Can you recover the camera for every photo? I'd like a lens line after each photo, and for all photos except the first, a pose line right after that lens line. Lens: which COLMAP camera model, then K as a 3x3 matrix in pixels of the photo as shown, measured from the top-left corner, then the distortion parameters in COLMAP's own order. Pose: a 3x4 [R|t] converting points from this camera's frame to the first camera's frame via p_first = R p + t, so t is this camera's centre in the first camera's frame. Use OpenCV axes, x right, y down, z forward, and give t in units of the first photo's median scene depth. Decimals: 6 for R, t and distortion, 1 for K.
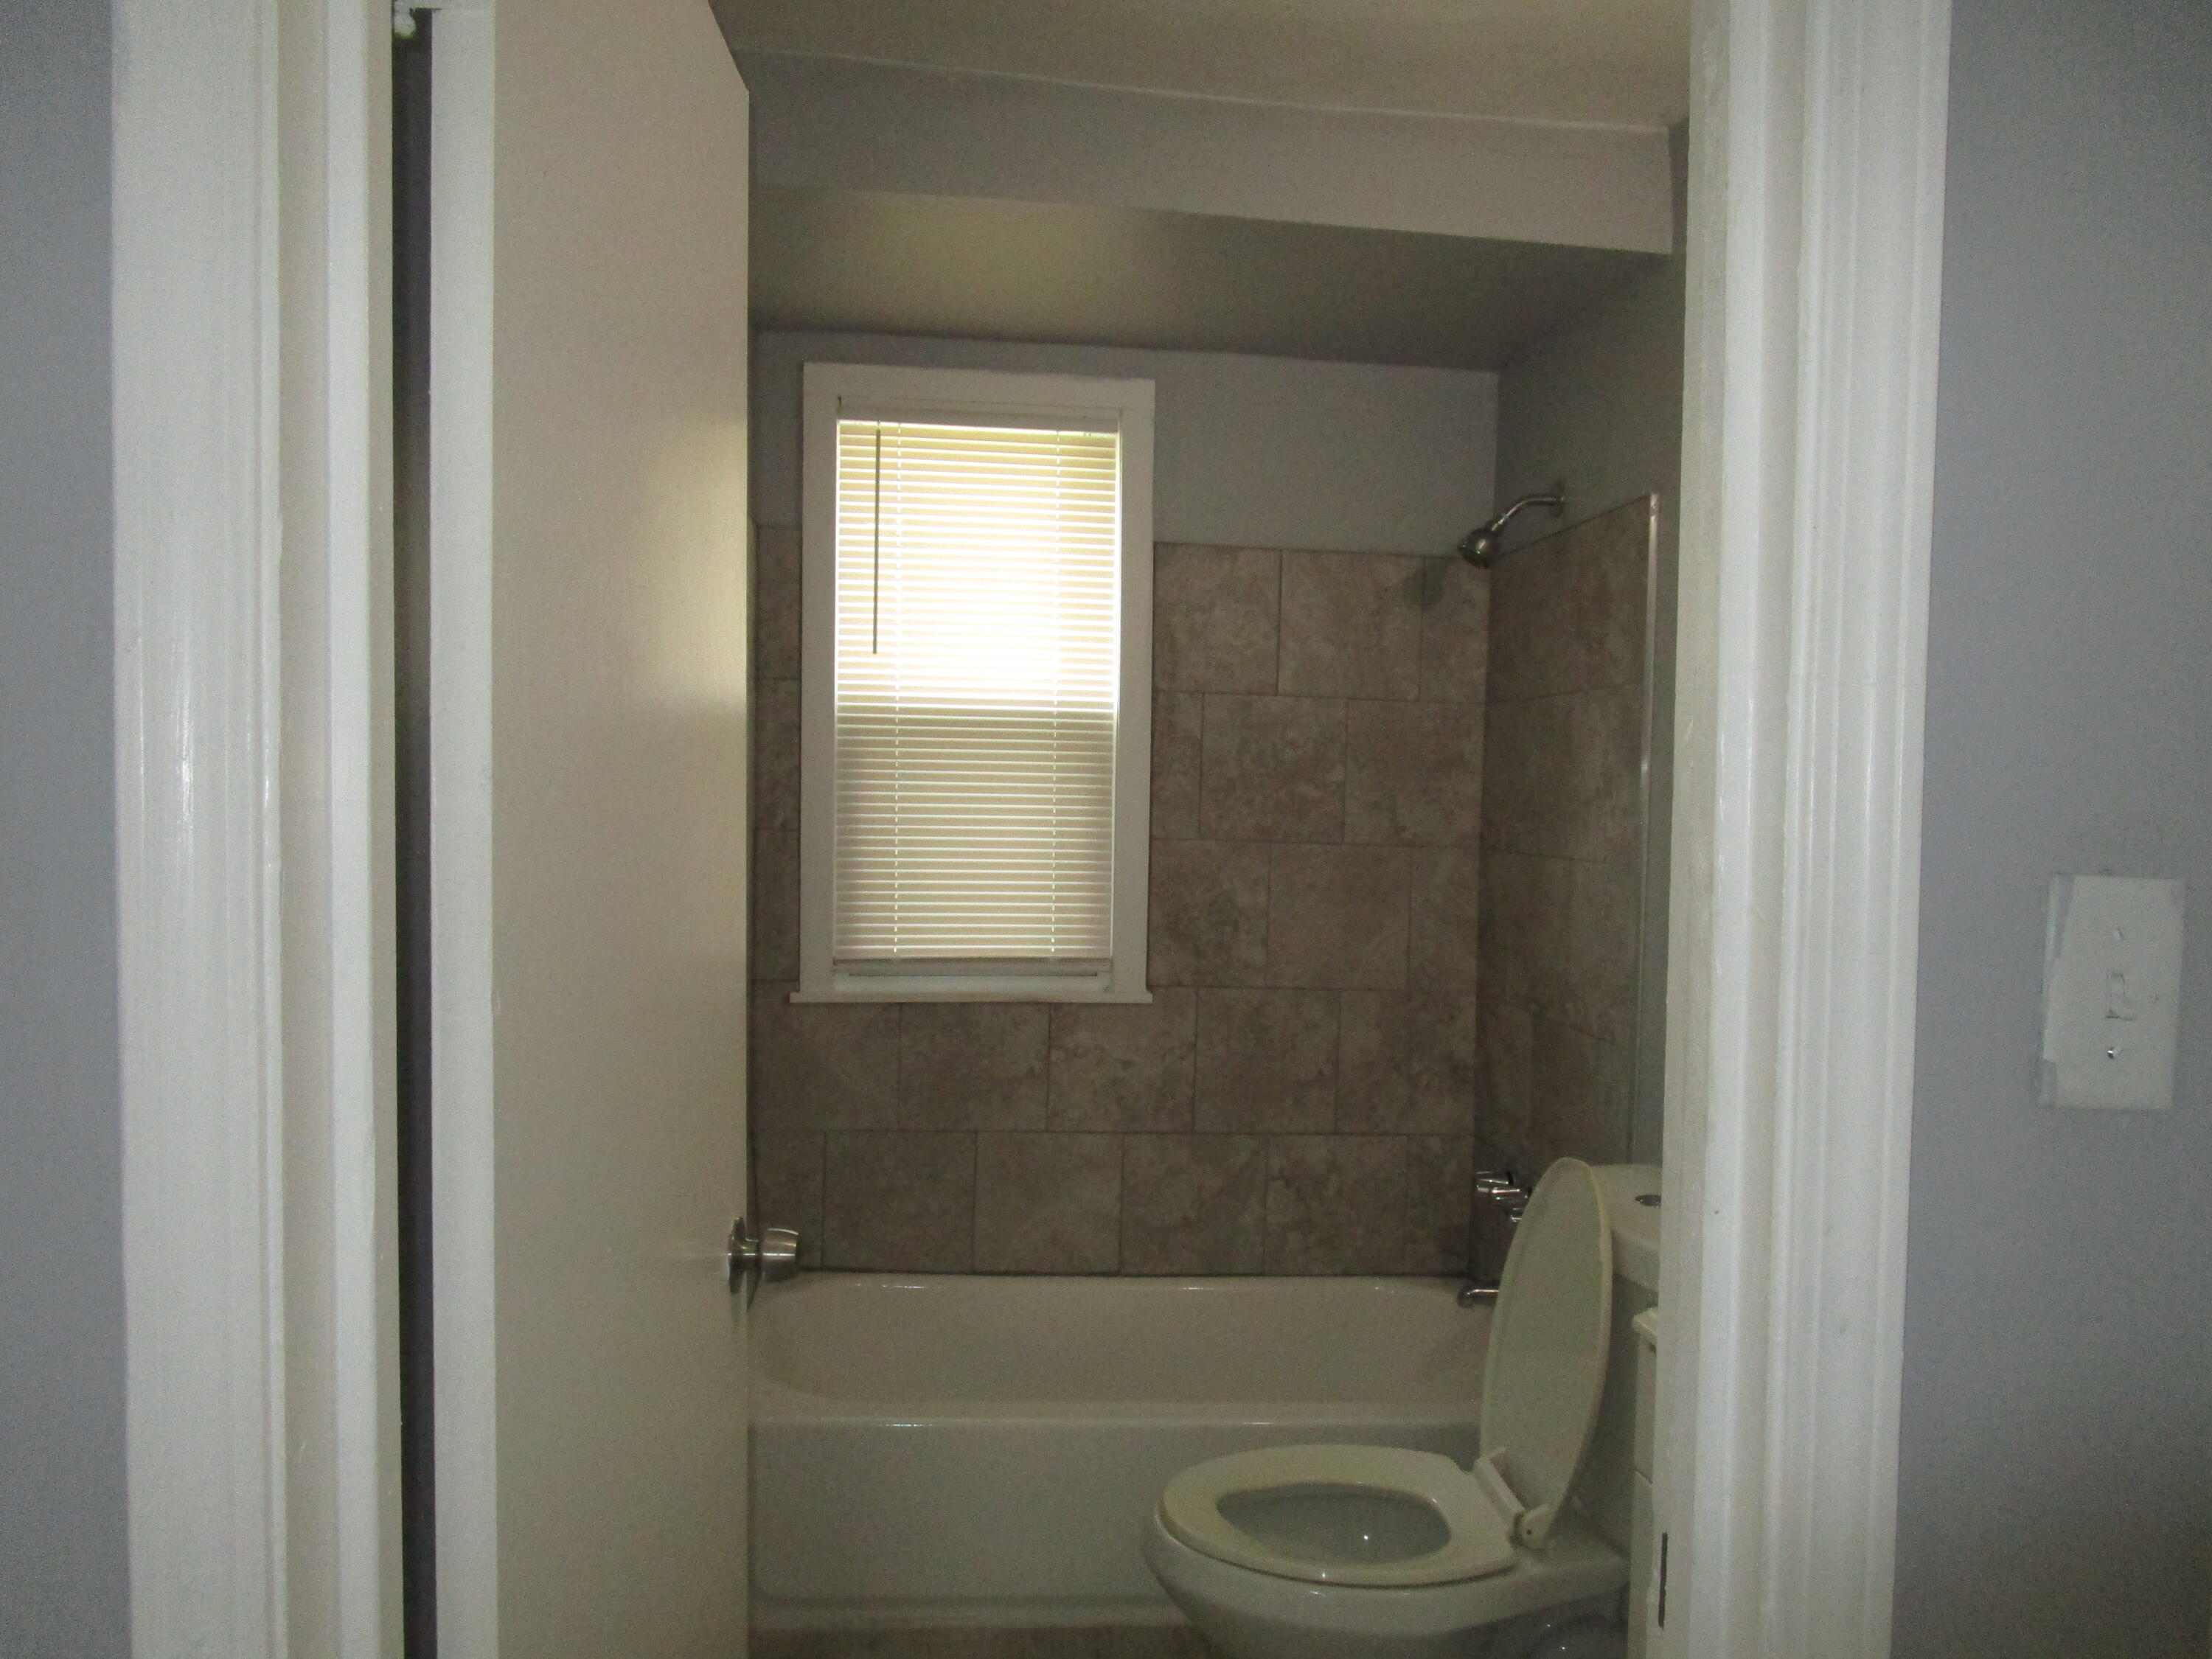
lens RADIAL K [[1563.3, 0, 1103.6], [0, 1563.3, 816.0], [0, 0, 1]] dist [-0.046129, 0.009391]
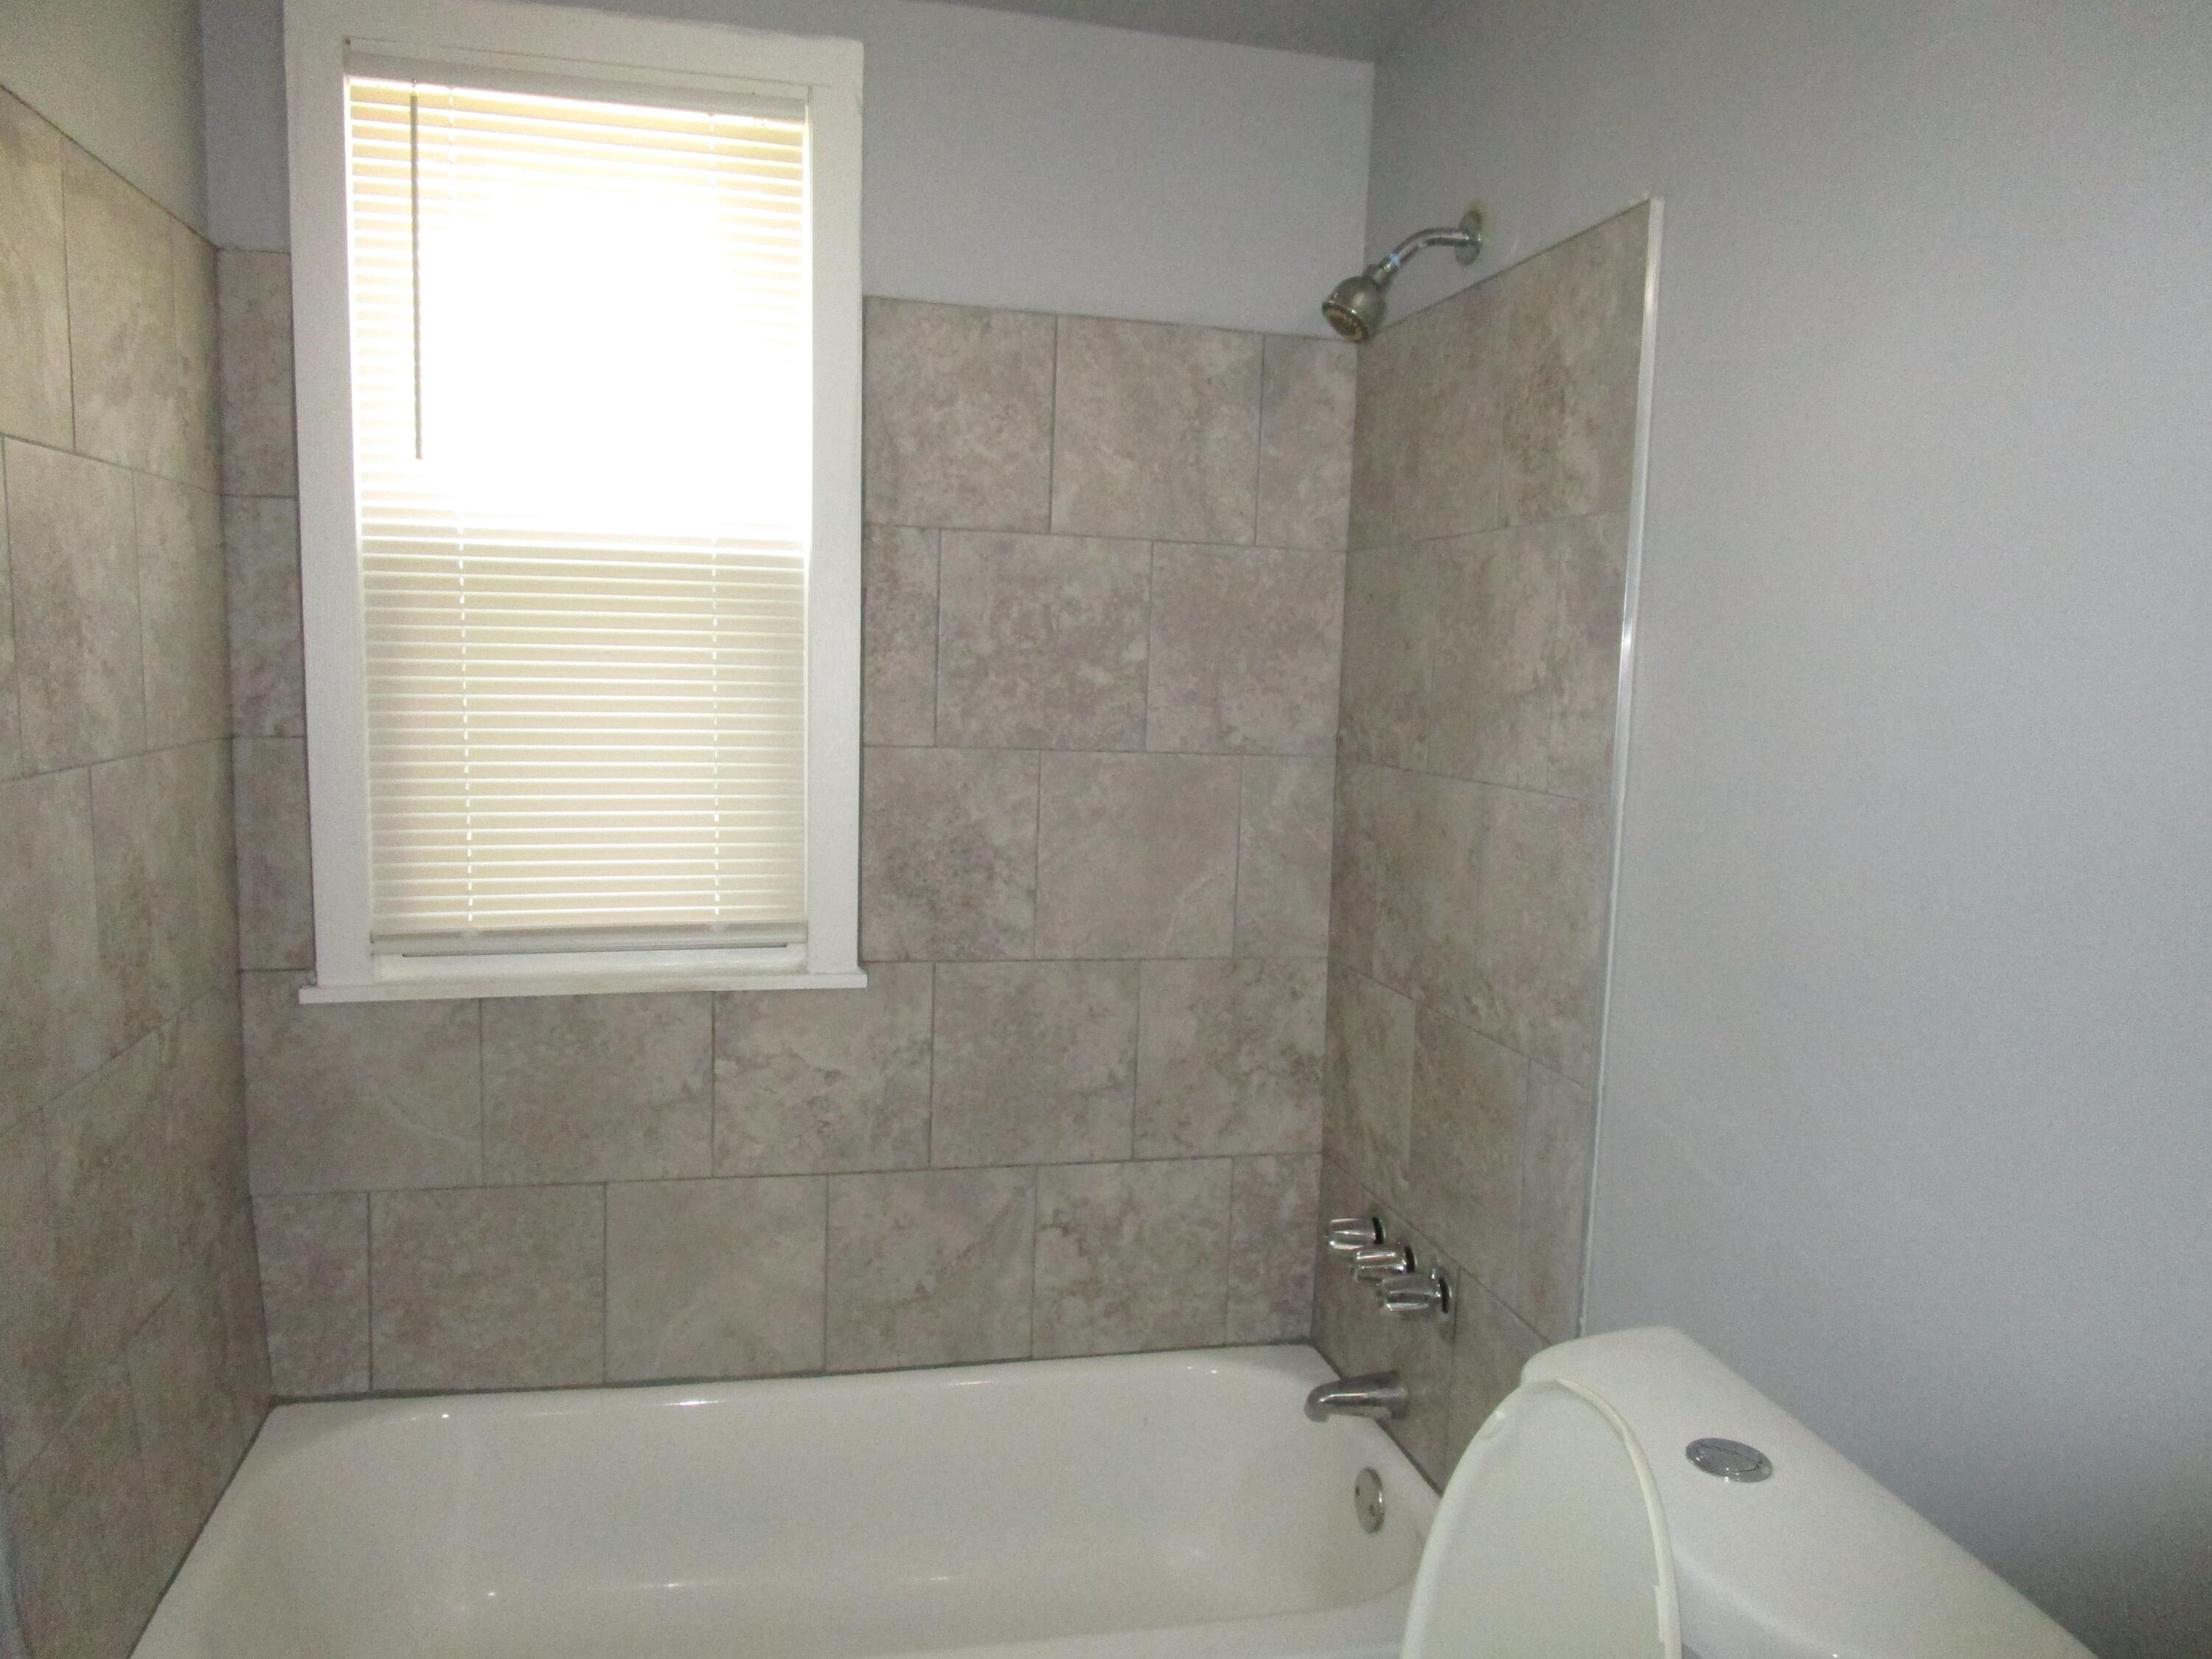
lens RADIAL K [[1563.3, 0, 1103.6], [0, 1563.3, 816.0], [0, 0, 1]] dist [-0.046129, 0.009391]
pose [[0.991357, -0.008419, 0.130922, 0.044635], [-0.002791, 0.996359, 0.085208, -0.012998], [-0.131163, -0.084837, 0.987724, 0.317887]]
